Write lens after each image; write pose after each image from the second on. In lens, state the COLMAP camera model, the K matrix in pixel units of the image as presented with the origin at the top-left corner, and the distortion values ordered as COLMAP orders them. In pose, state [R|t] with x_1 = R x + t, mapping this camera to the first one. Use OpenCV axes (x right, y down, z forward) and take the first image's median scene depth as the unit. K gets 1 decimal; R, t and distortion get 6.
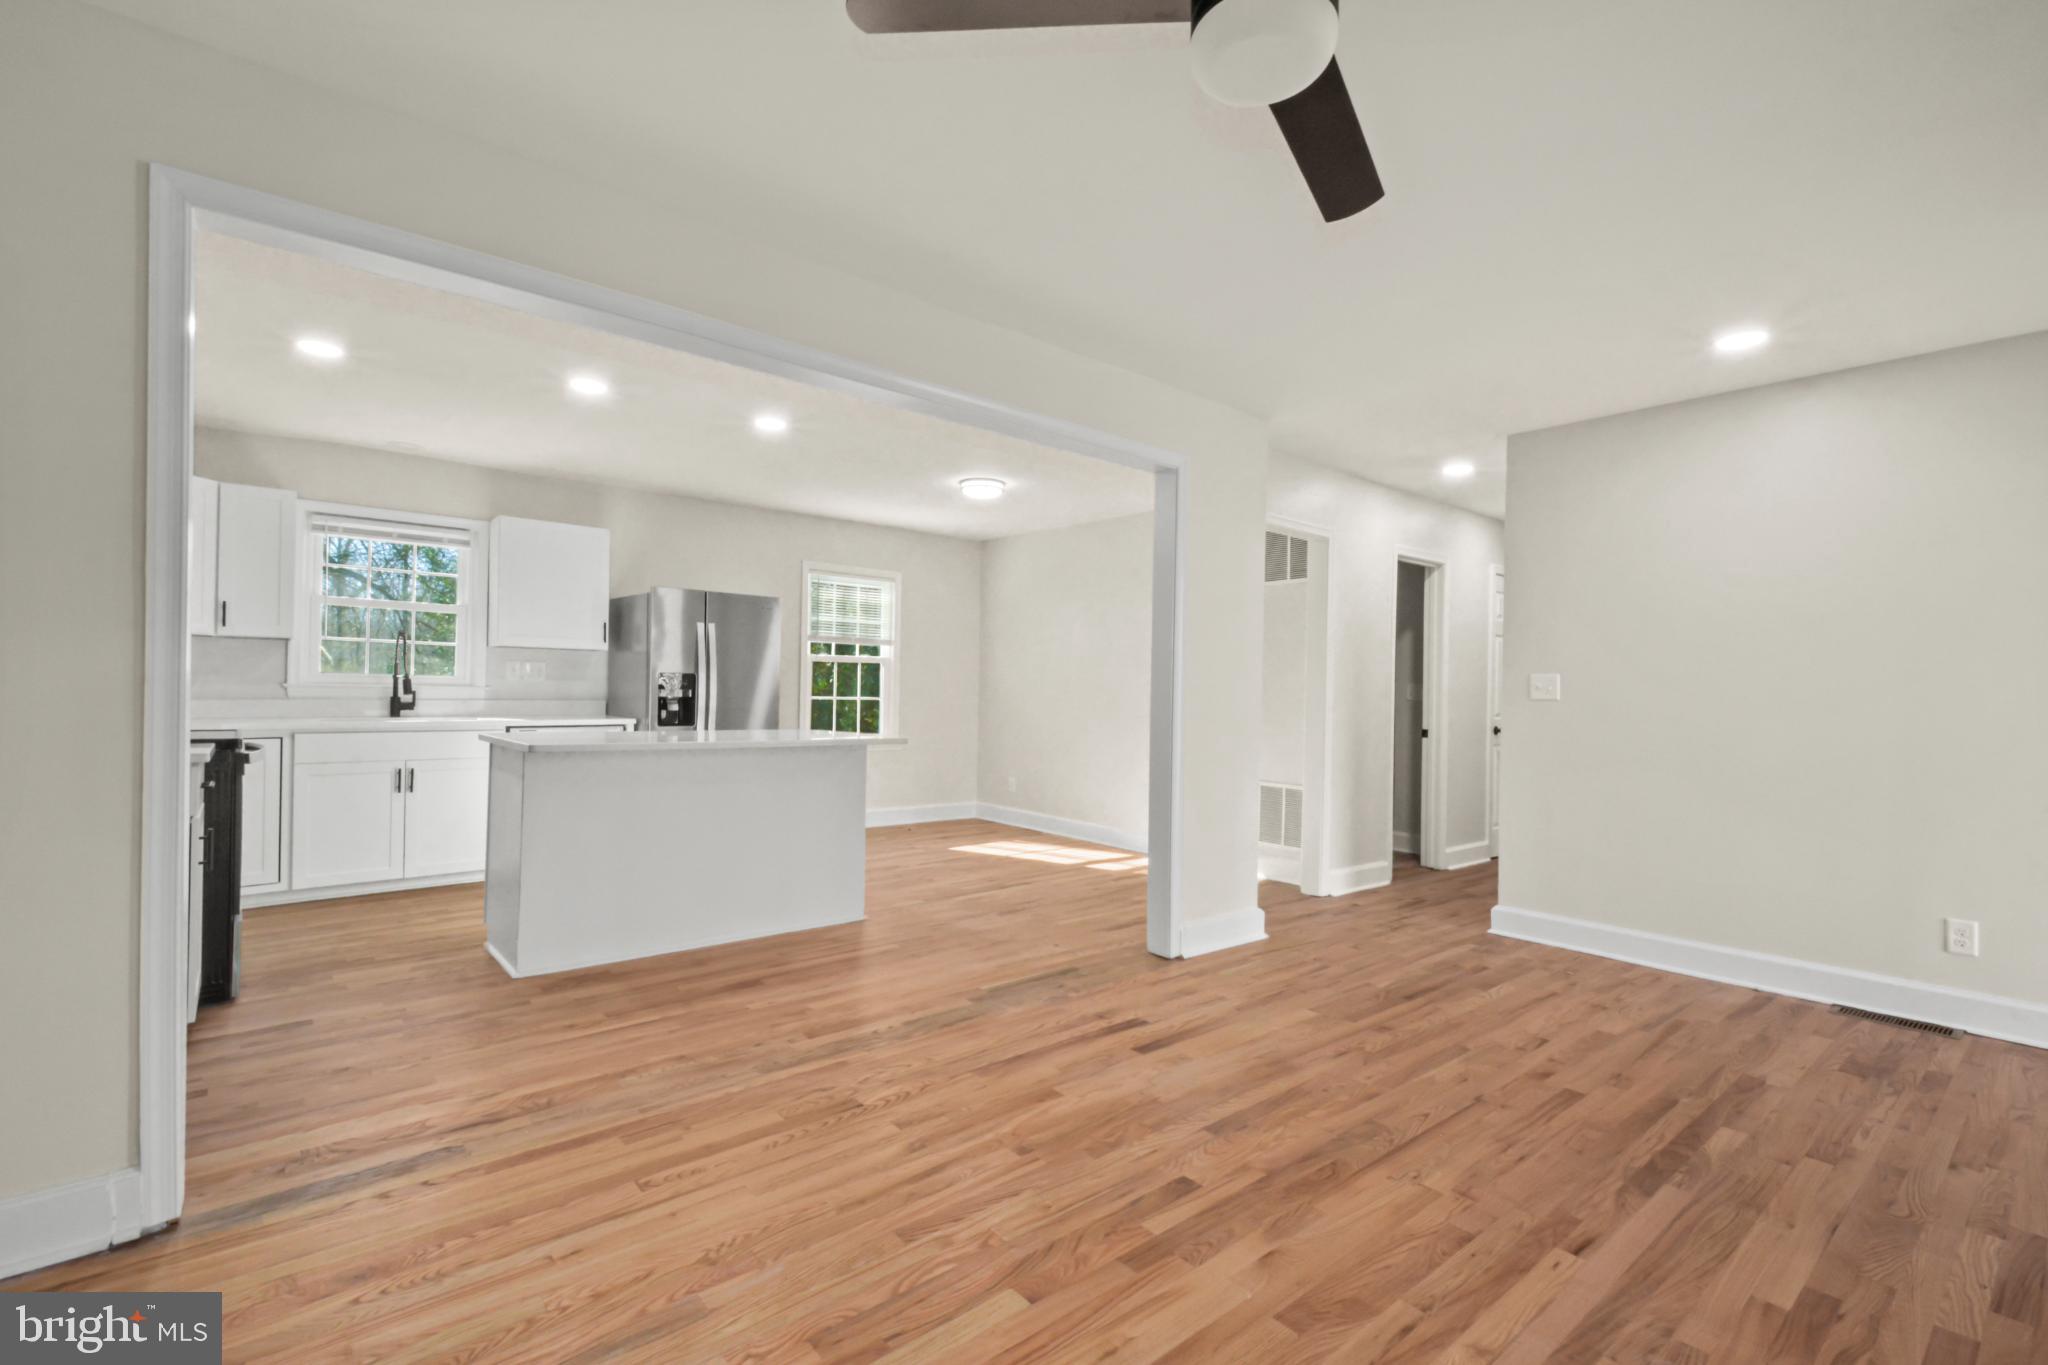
lens RADIAL K [[896.6, 0, 1016.4], [0, 896.6, 689.8], [0, 0, 1]] dist [0.012485, -0.000563]
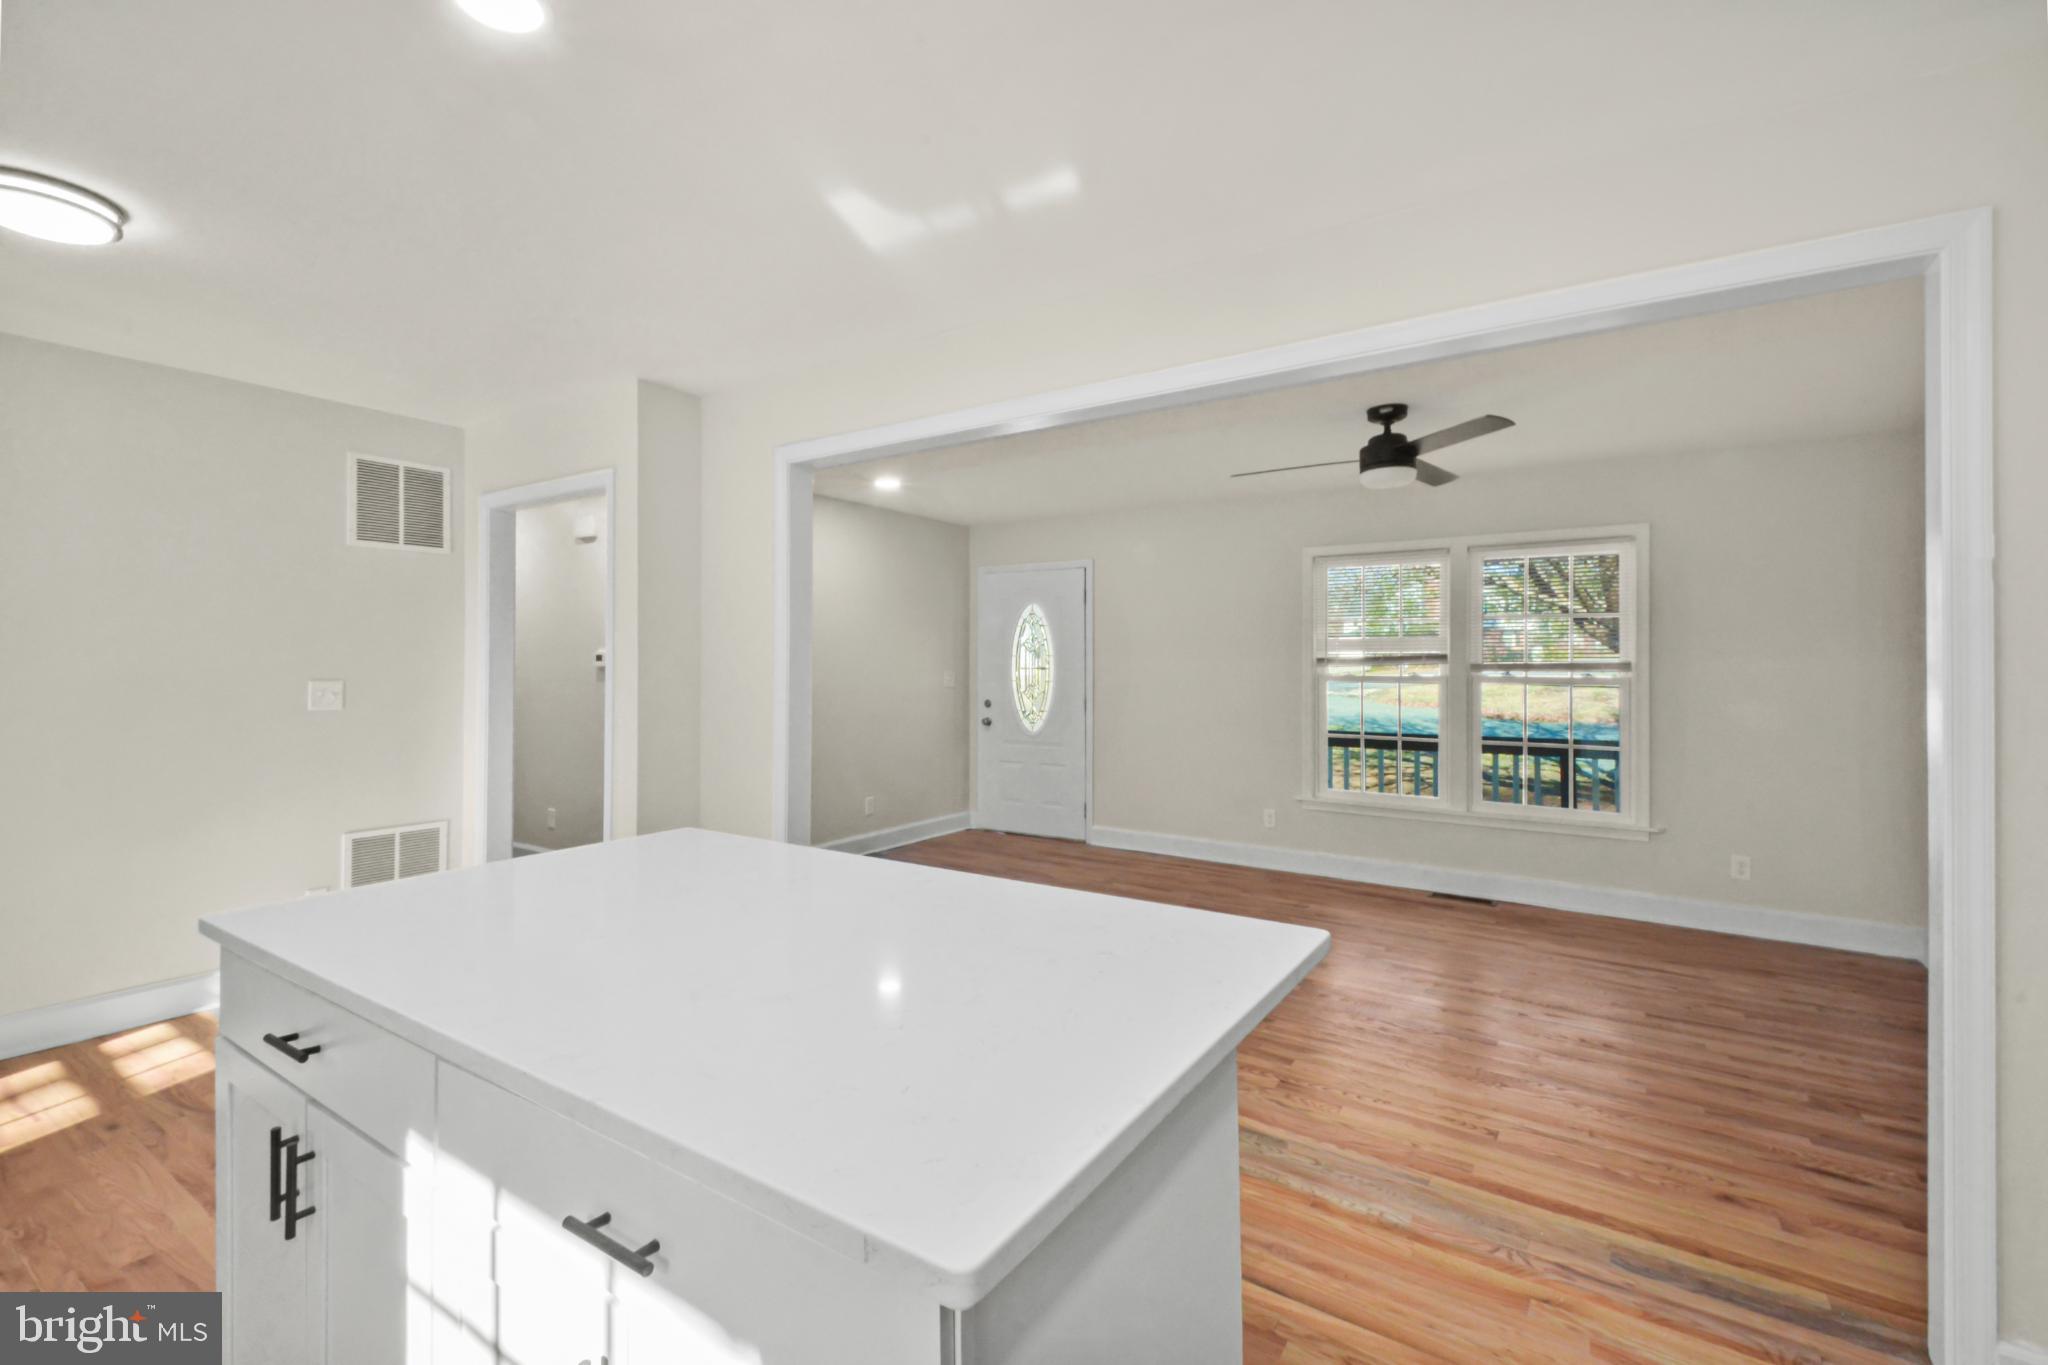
lens RADIAL K [[873.6, 0, 998.8], [0, 873.6, 663.9], [0, 0, 1]] dist [0.015162, 0.000082]
pose [[-0.267300, -0.021454, 0.963375, -0.555917], [-0.011425, 0.999752, 0.019094, -0.049428], [-0.963546, -0.005902, -0.267479, 0.790278]]
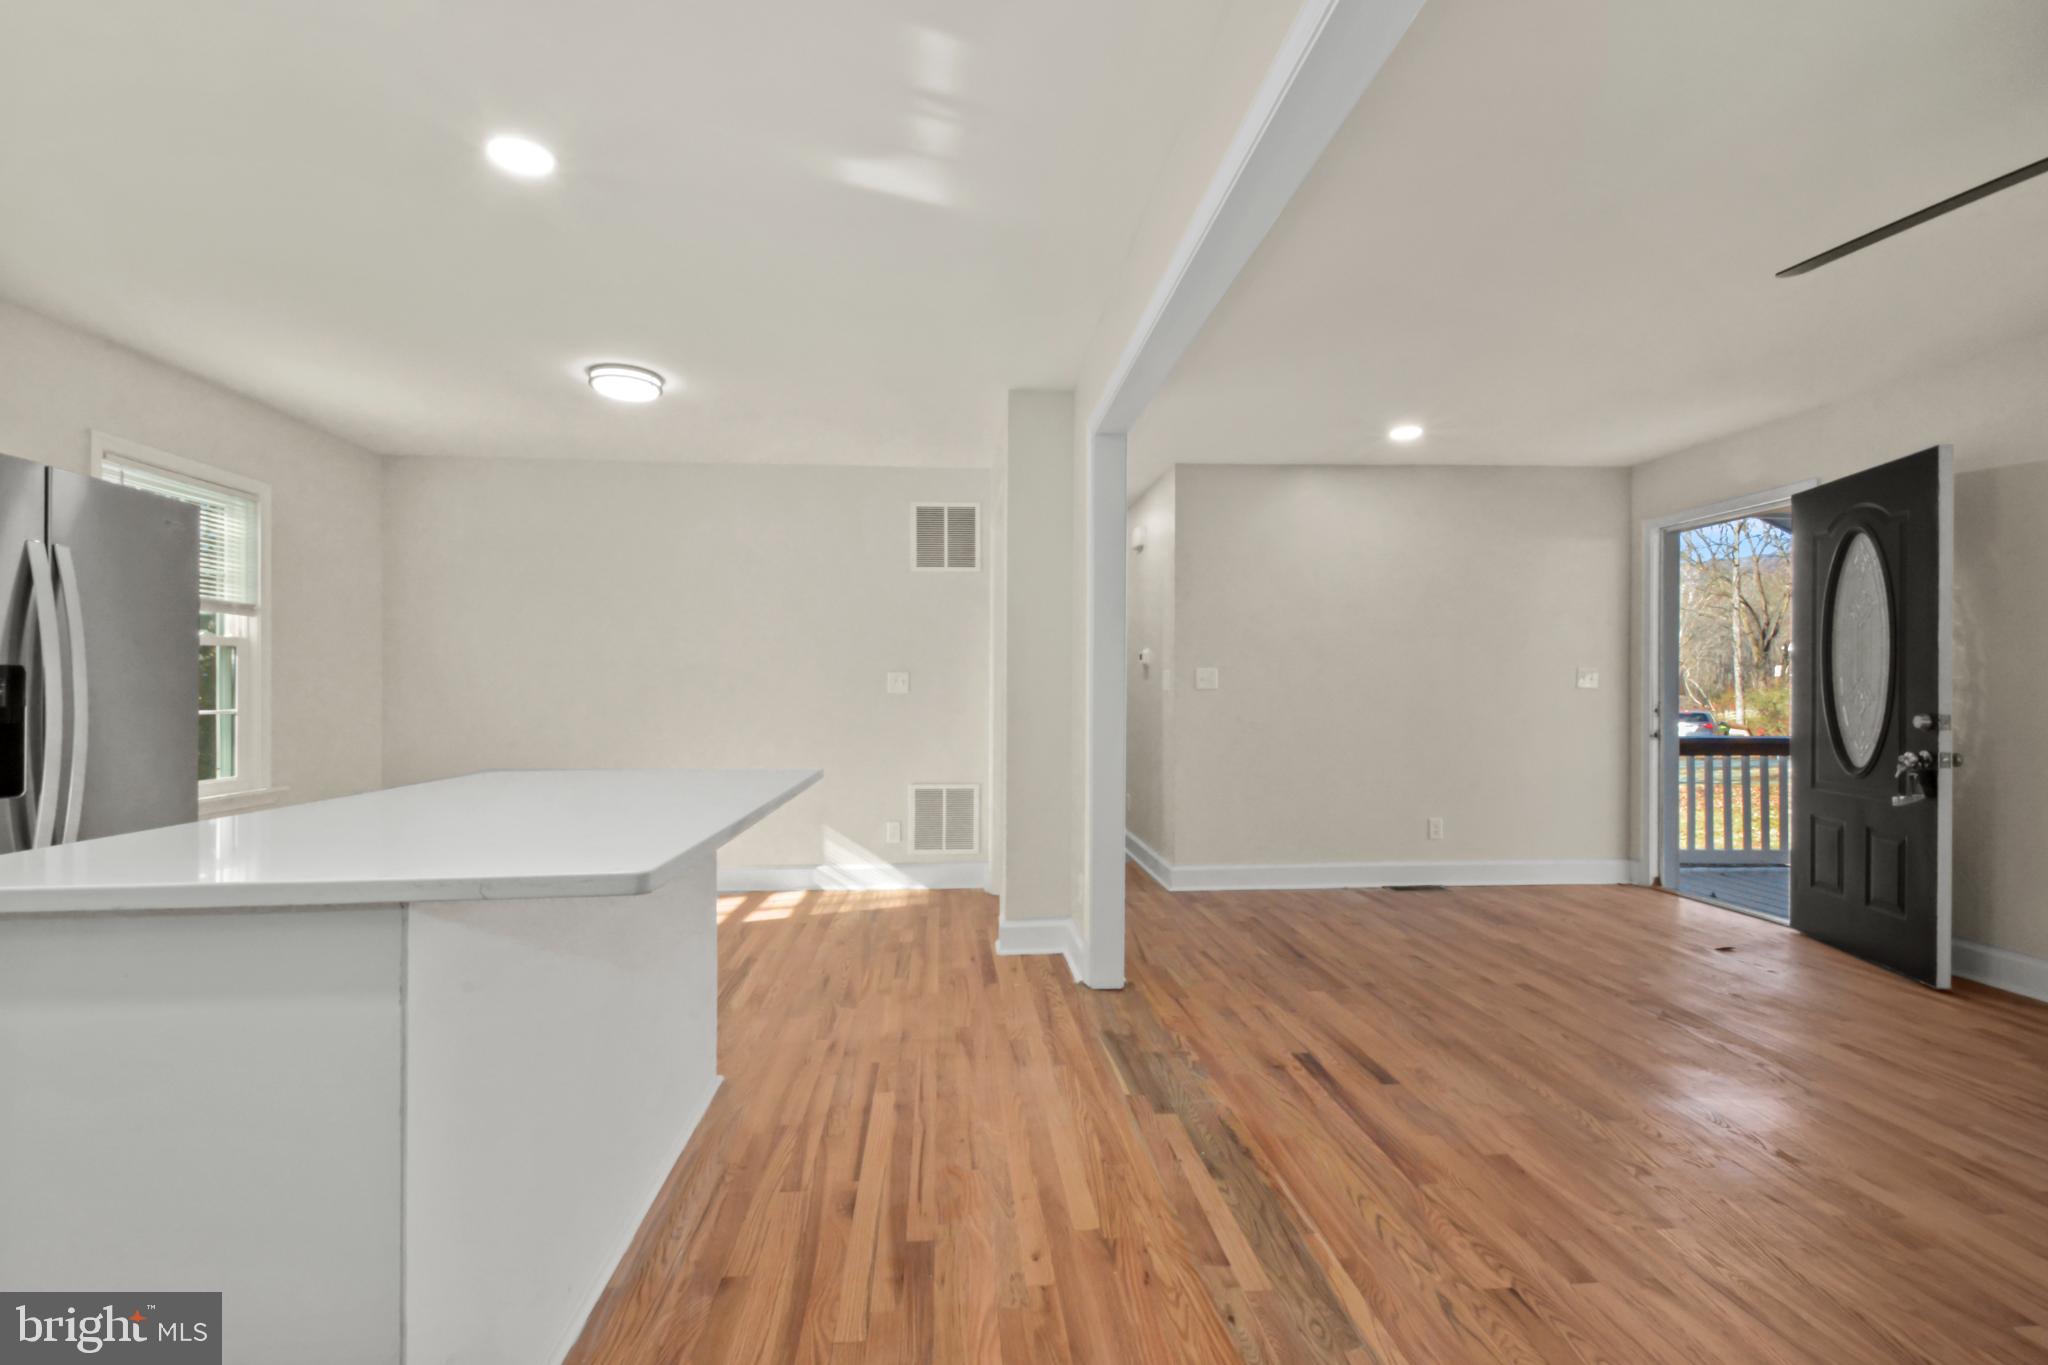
lens RADIAL K [[896.6, 0, 1016.4], [0, 896.6, 689.8], [0, 0, 1]] dist [0.012485, -0.000563]
pose [[0.587089, -0.021049, 0.809249, -0.453378], [0.013742, 0.999777, 0.016036, -0.008970], [-0.809406, 0.001707, 0.587248, 0.424259]]
